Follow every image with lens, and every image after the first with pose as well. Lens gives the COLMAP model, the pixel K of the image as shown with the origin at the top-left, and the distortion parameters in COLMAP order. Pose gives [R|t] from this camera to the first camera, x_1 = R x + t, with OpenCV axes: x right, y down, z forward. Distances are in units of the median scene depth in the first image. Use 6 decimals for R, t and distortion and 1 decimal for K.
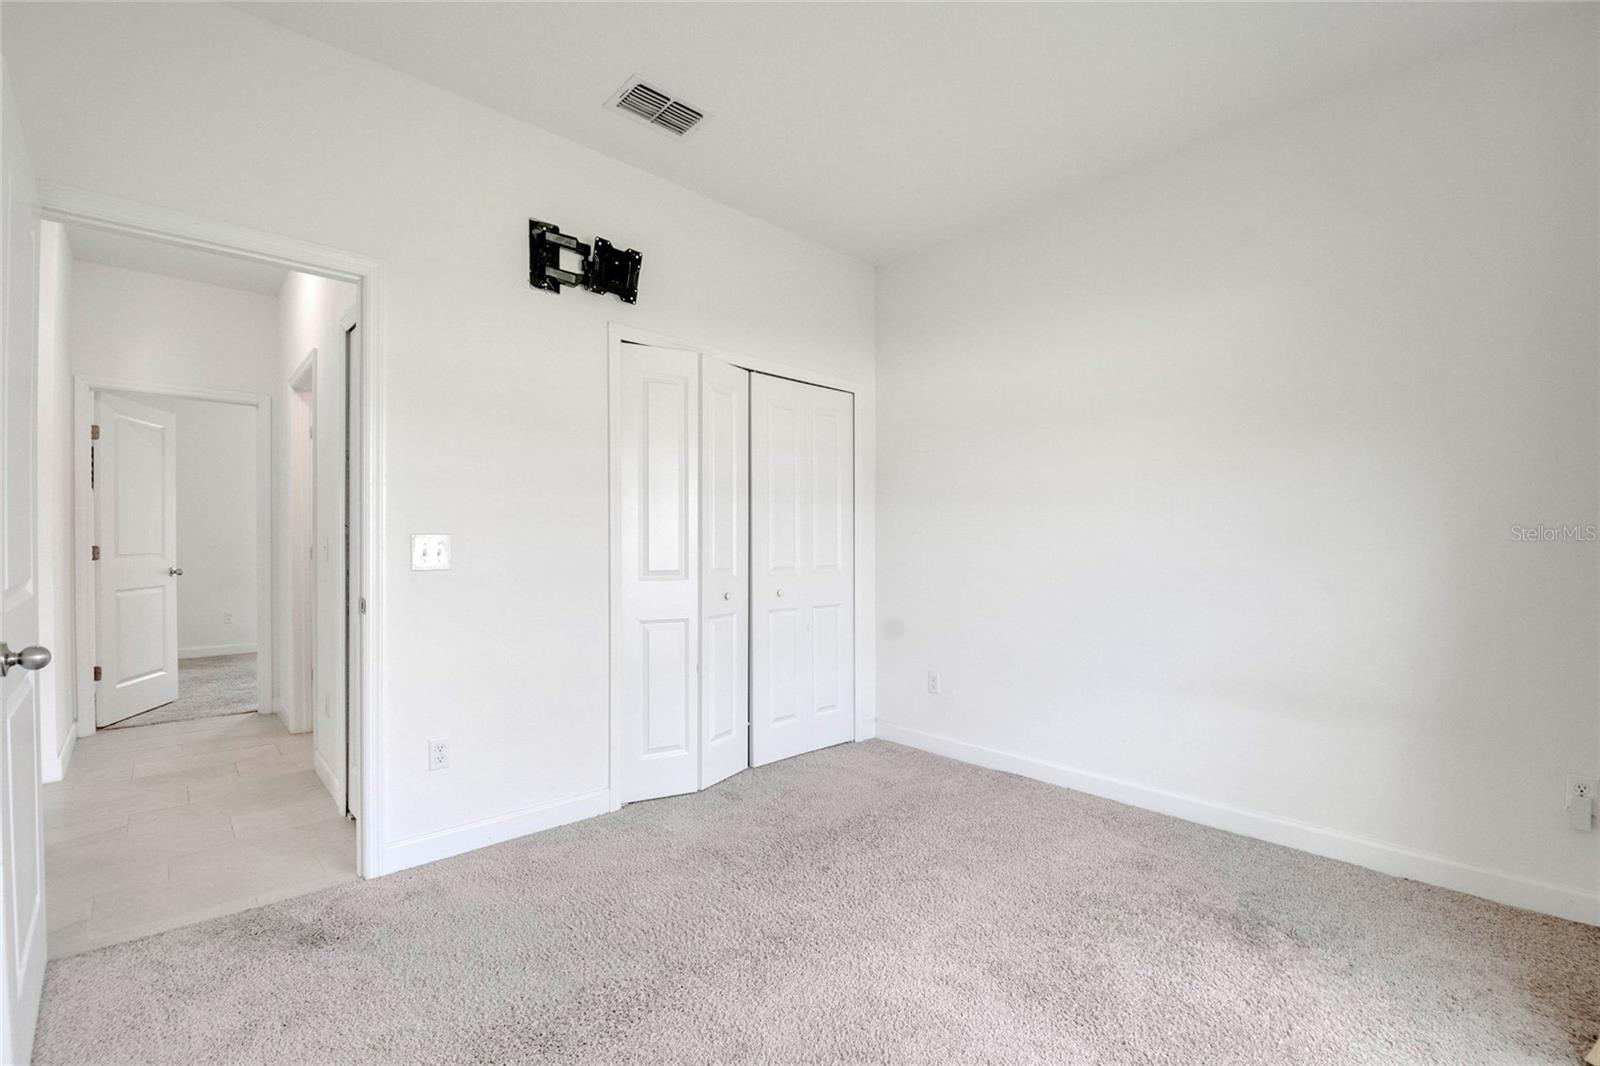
lens RADIAL K [[725.0, 0, 800.0], [0, 725.0, 533.0], [0, 0, 1]] dist [-0.000715, -0.000154]
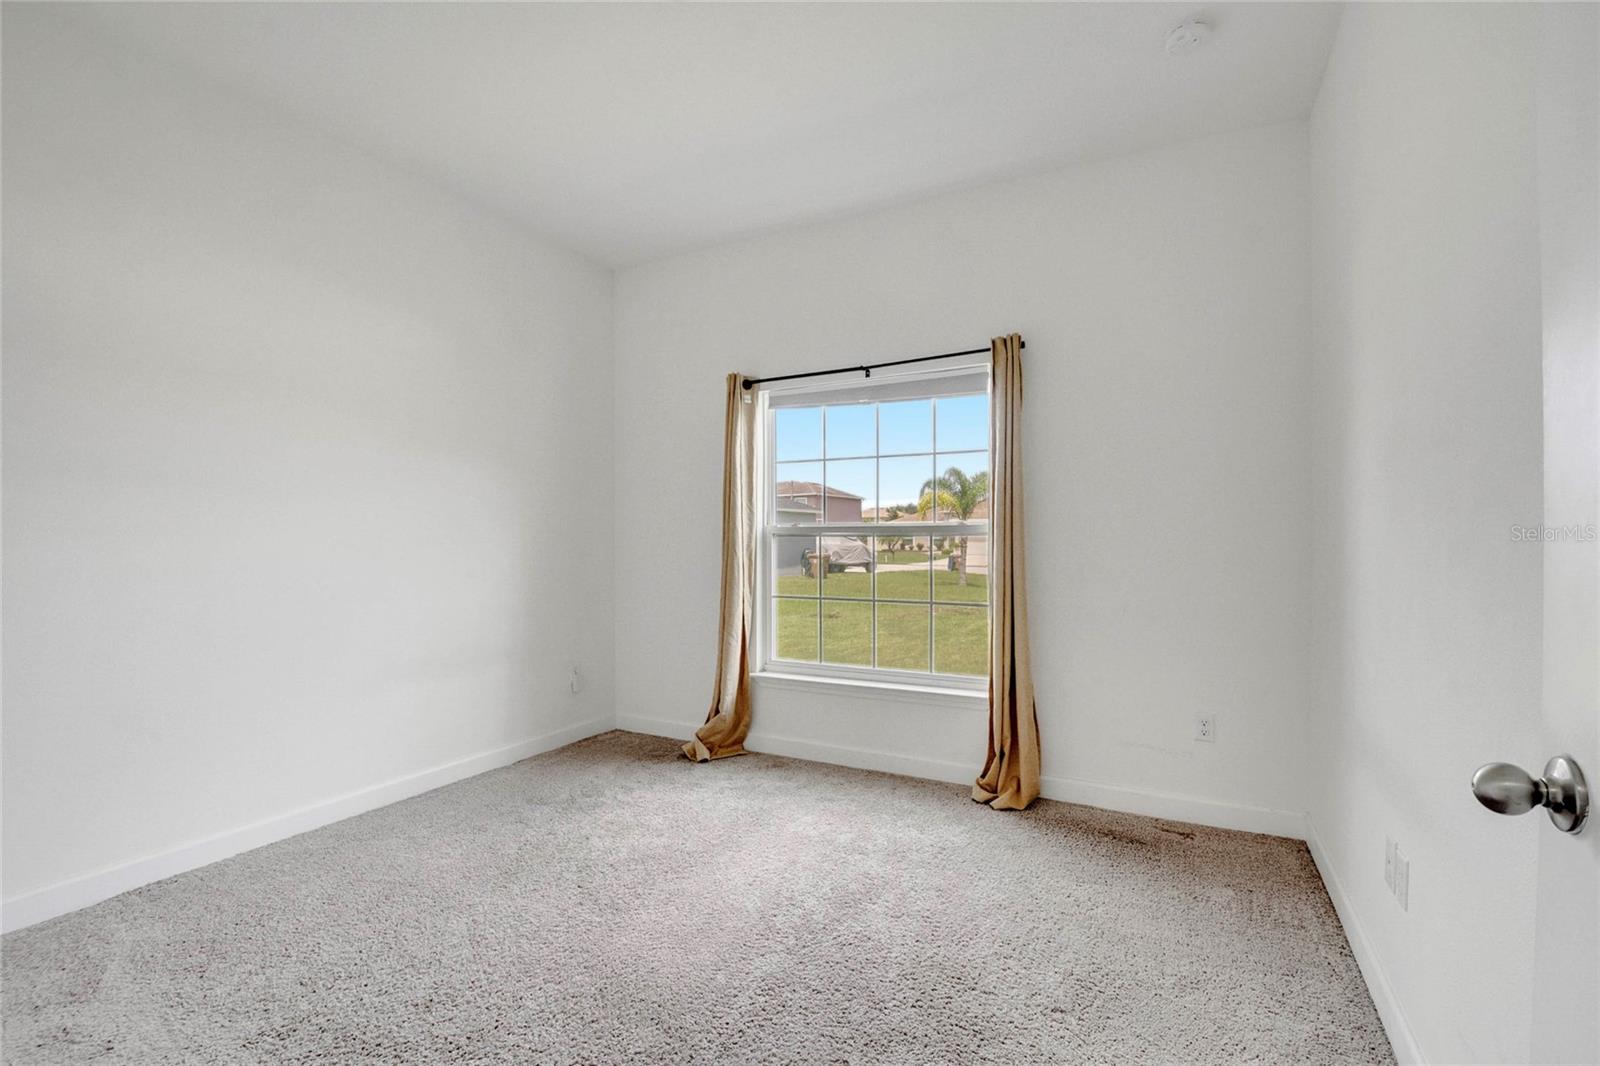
lens RADIAL K [[725.0, 0, 800.0], [0, 725.0, 533.0], [0, 0, 1]] dist [-0.000715, -0.000154]
pose [[-0.303640, 0.004627, 0.952776, -0.709633], [0.004468, 0.999984, -0.003432, 0.004419], [-0.952776, 0.003215, -0.303656, 0.797897]]
